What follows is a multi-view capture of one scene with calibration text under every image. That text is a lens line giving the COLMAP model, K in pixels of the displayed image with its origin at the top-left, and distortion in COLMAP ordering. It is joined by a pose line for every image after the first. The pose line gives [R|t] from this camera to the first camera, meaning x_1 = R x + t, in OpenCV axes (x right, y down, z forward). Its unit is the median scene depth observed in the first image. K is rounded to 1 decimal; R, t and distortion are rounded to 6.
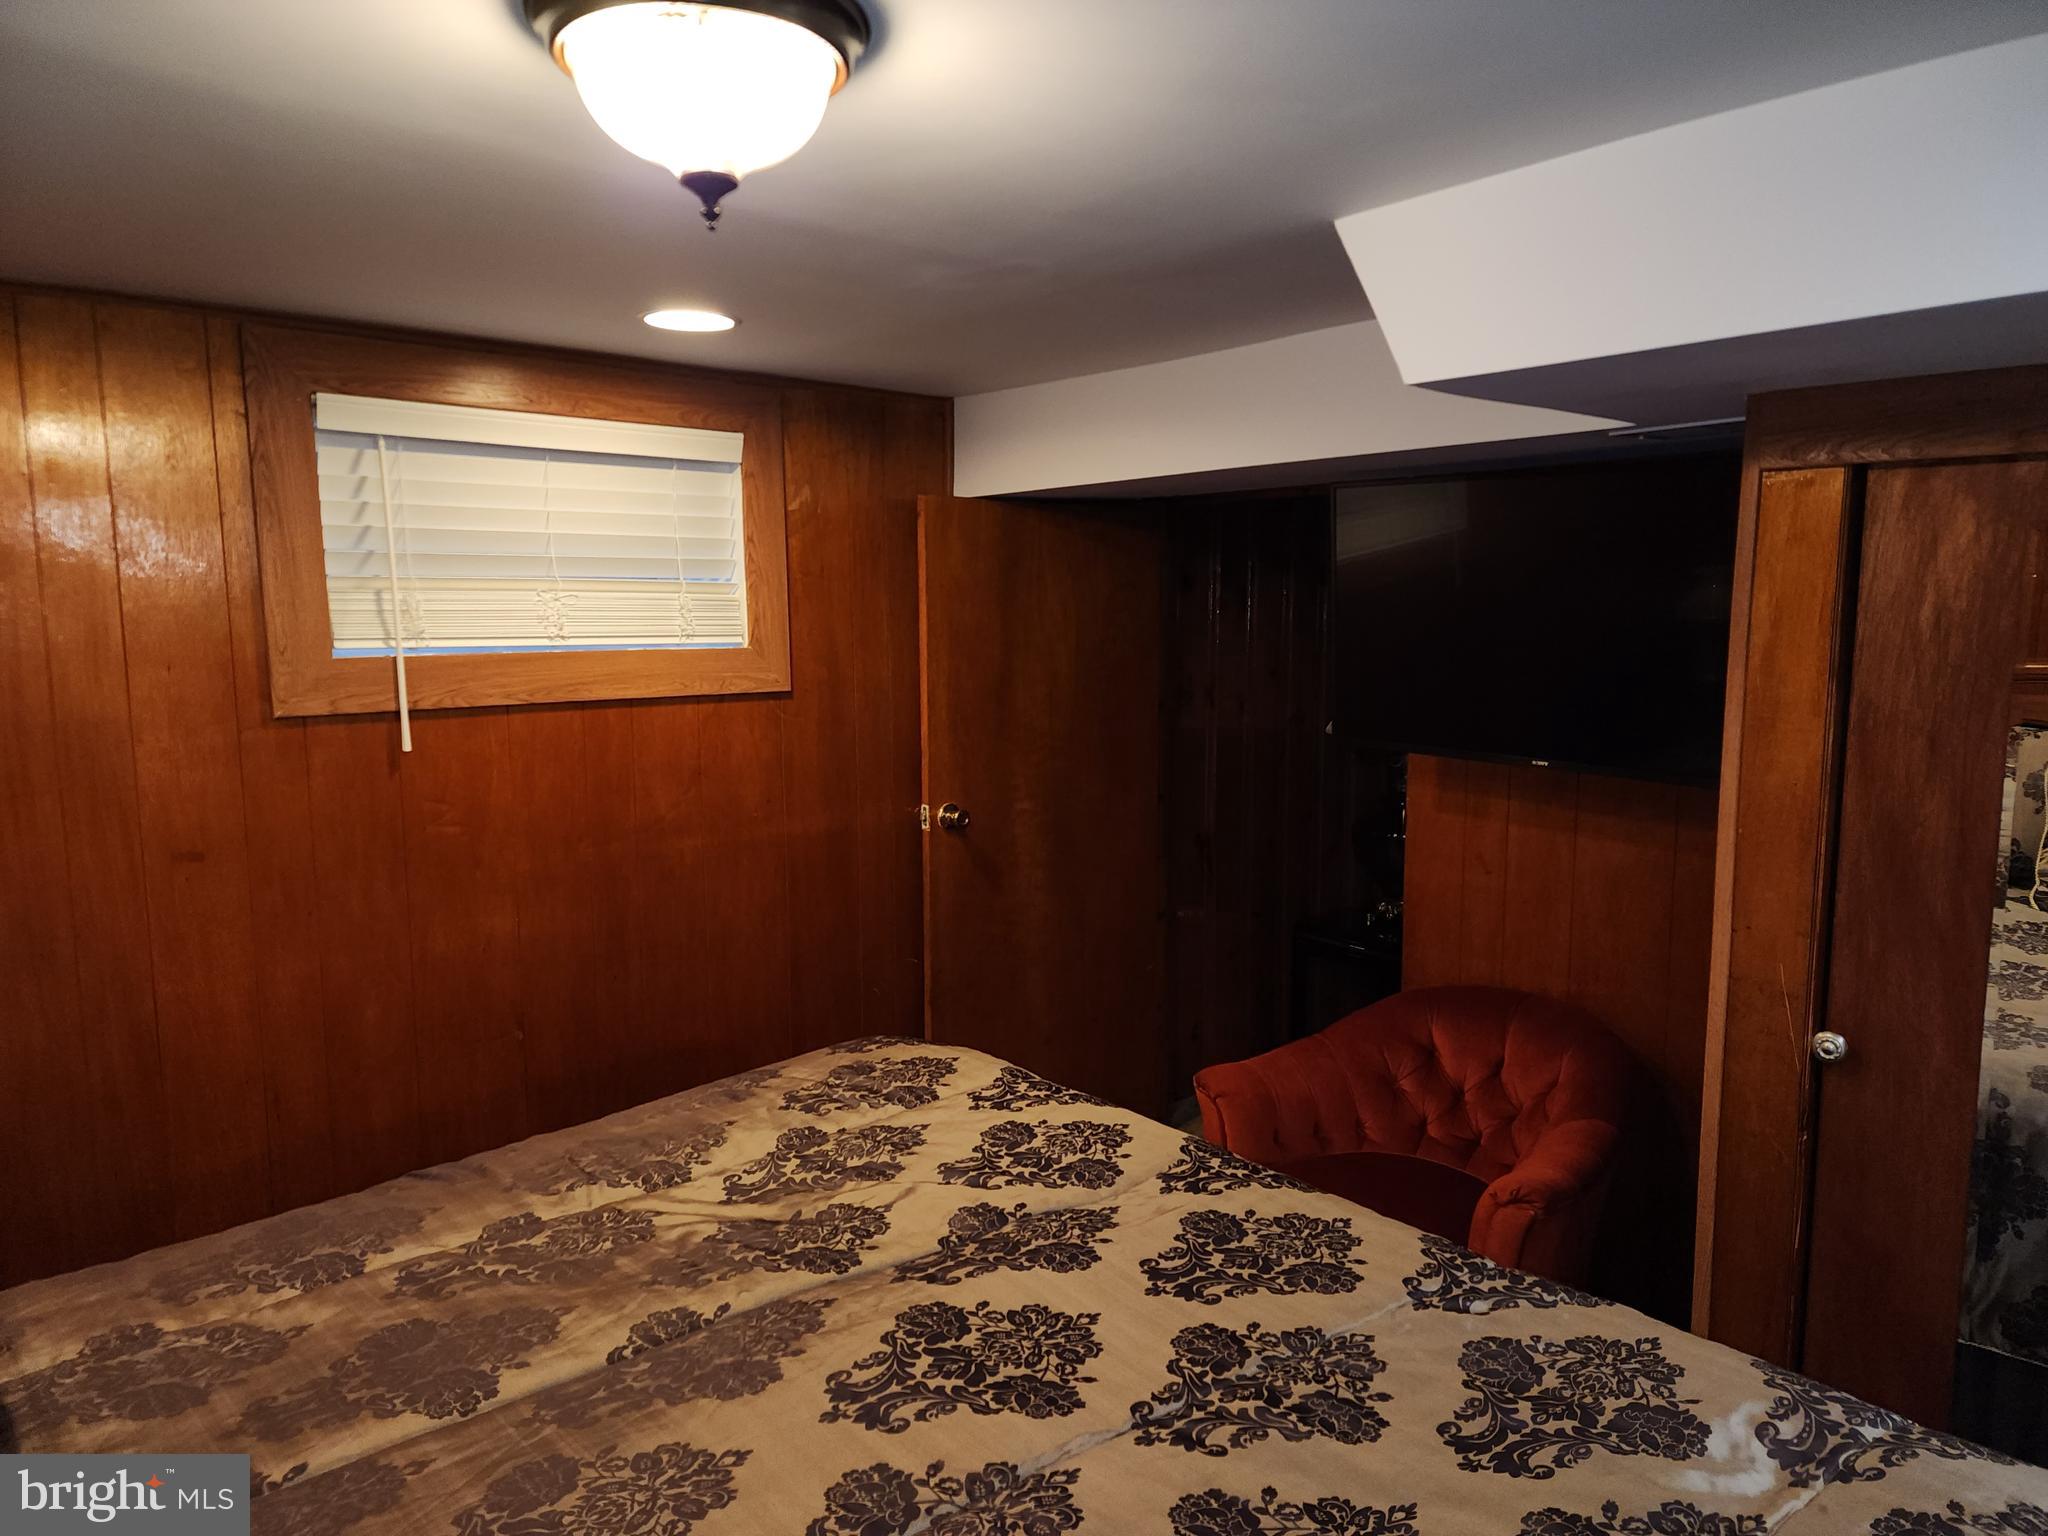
lens RADIAL K [[1375.2, 0, 1023.9], [0, 1375.2, 768.0], [0, 0, 1]] dist [0.076312, -0.006751]
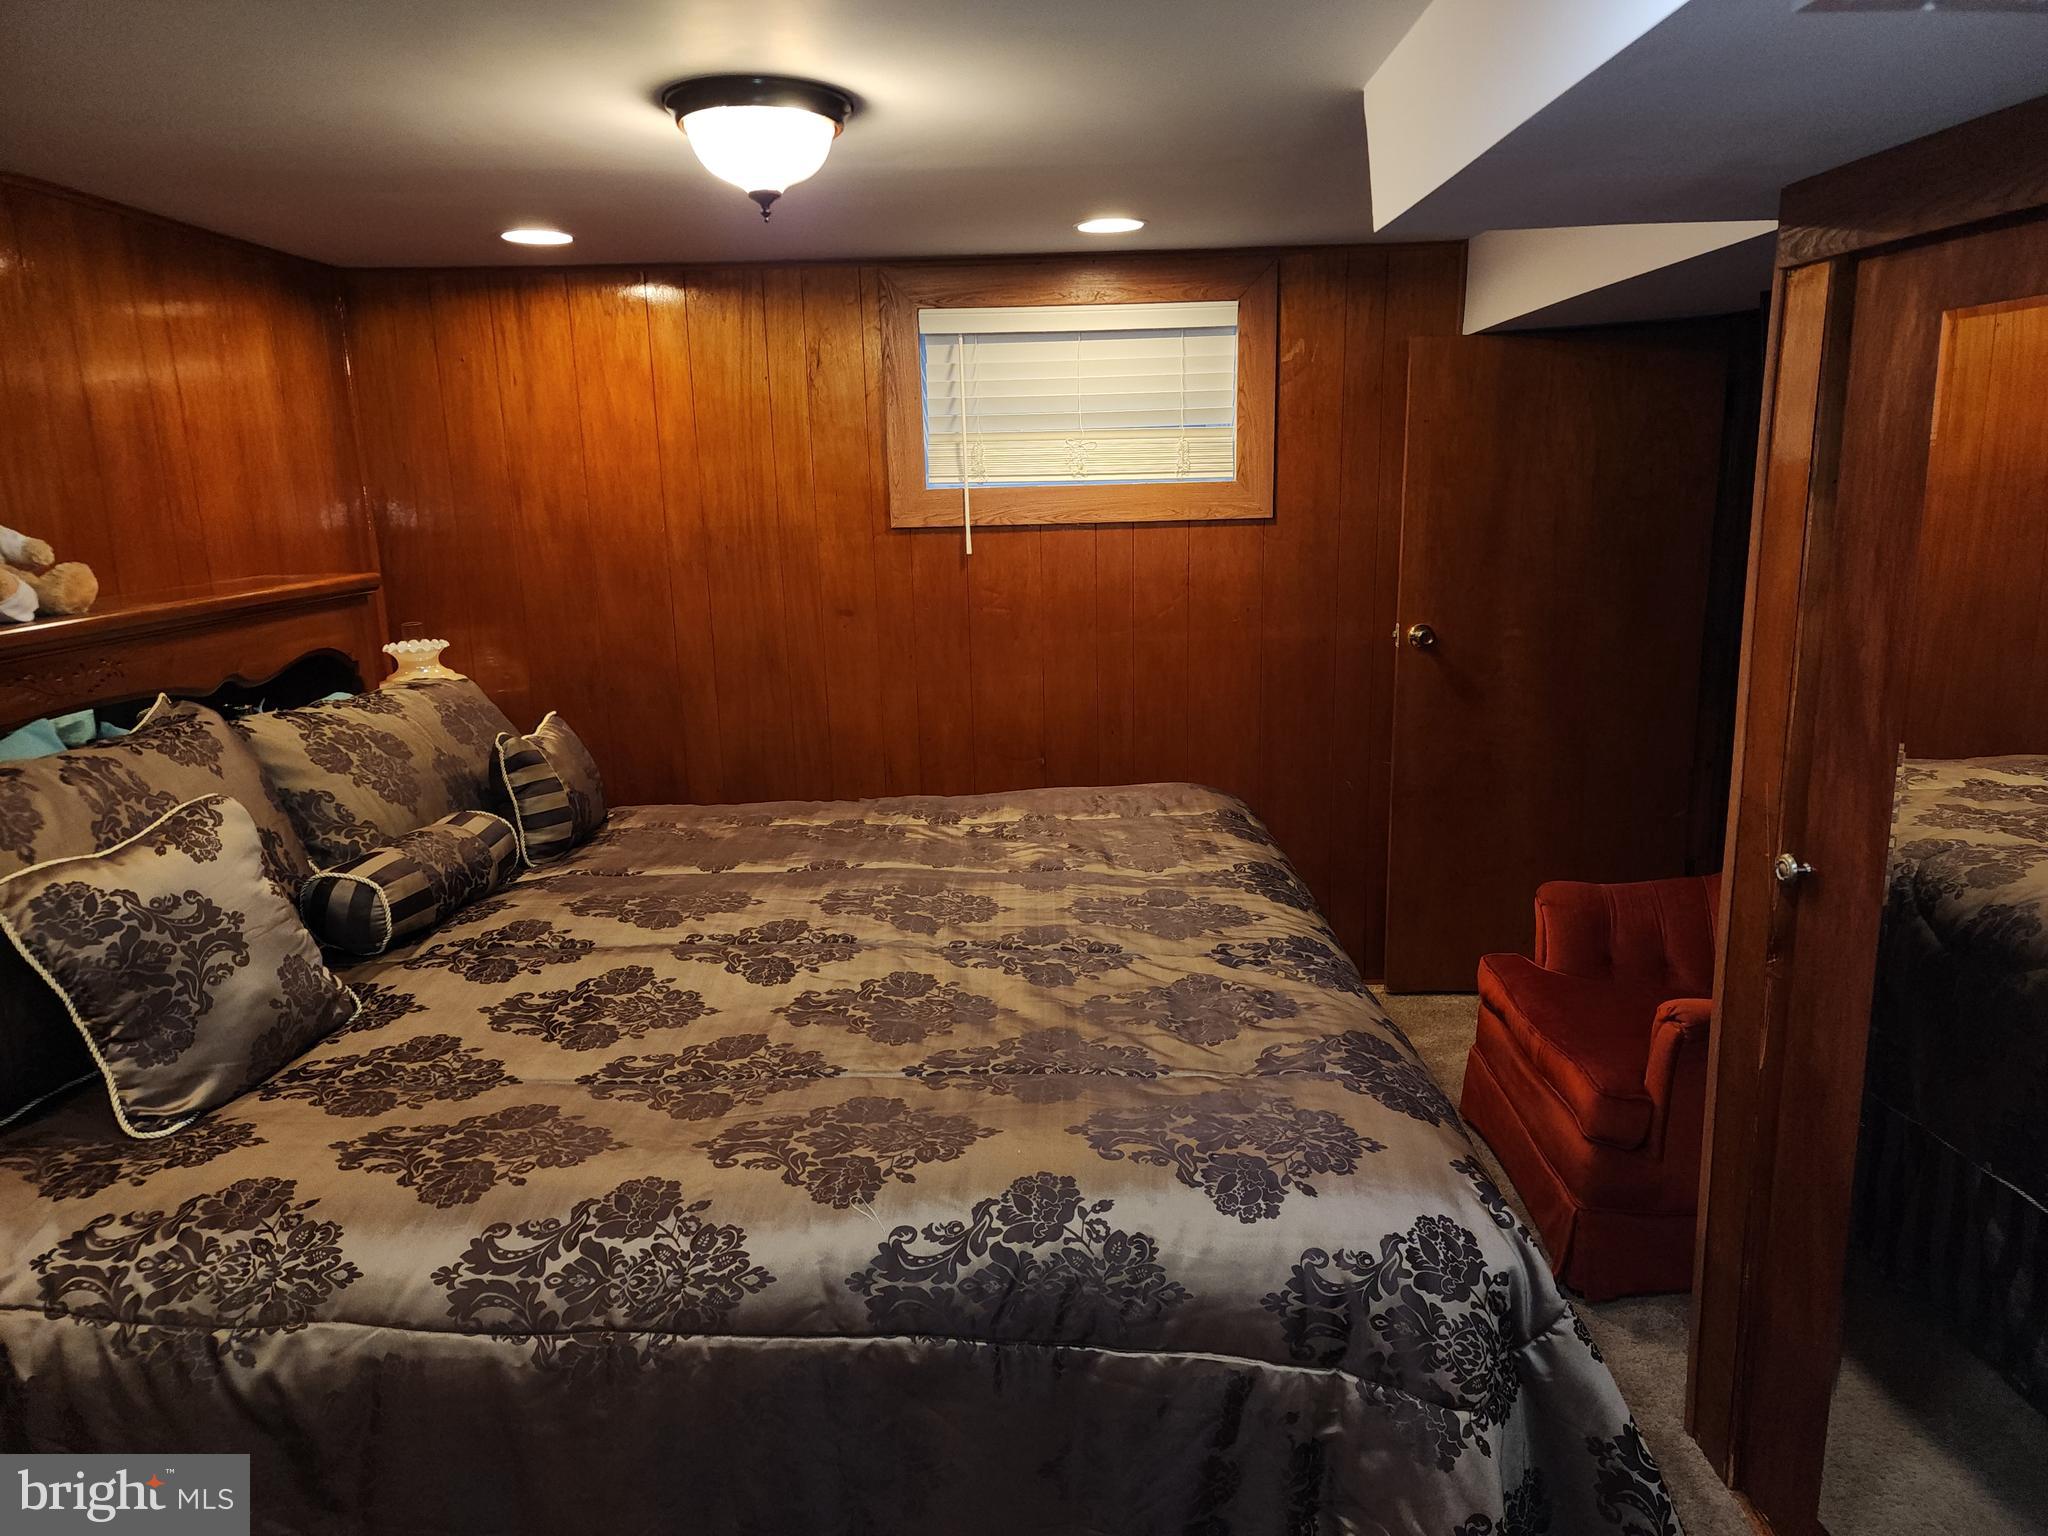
lens RADIAL K [[1375.2, 0, 1020.4], [0, 1375.2, 765.4], [0, 0, 1]] dist [0.076312, -0.006751]
pose [[0.747793, 0.125717, -0.651921, 0.552519], [-0.059231, 0.990626, 0.123092, 0.025799], [0.661285, -0.053433, 0.748230, -0.063930]]
